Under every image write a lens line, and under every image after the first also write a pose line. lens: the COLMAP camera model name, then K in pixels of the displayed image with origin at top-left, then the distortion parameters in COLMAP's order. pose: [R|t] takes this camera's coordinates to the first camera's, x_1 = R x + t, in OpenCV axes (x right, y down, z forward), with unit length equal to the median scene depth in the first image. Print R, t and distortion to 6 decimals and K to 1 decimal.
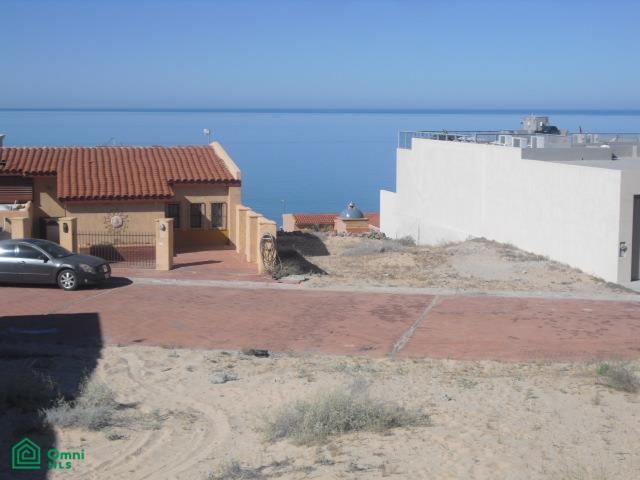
lens RADIAL K [[1168.4, 0, 332.7], [0, 1168.4, 241.7], [0, 0, 1]] dist [-0.025050, 0.103570]
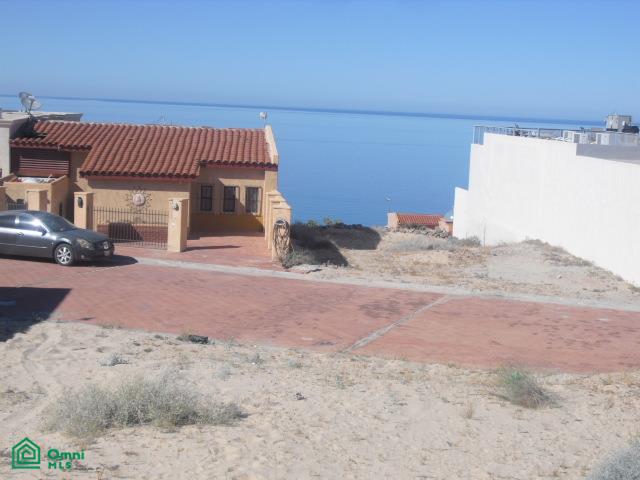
lens RADIAL K [[1168.4, 0, 332.7], [0, 1168.4, 241.7], [0, 0, 1]] dist [-0.025050, 0.103570]
pose [[0.990499, 0.056165, -0.125524, 0.096561], [-0.056601, 0.998397, 0.000091, 0.008256], [0.125328, 0.007014, 0.992091, 0.067818]]
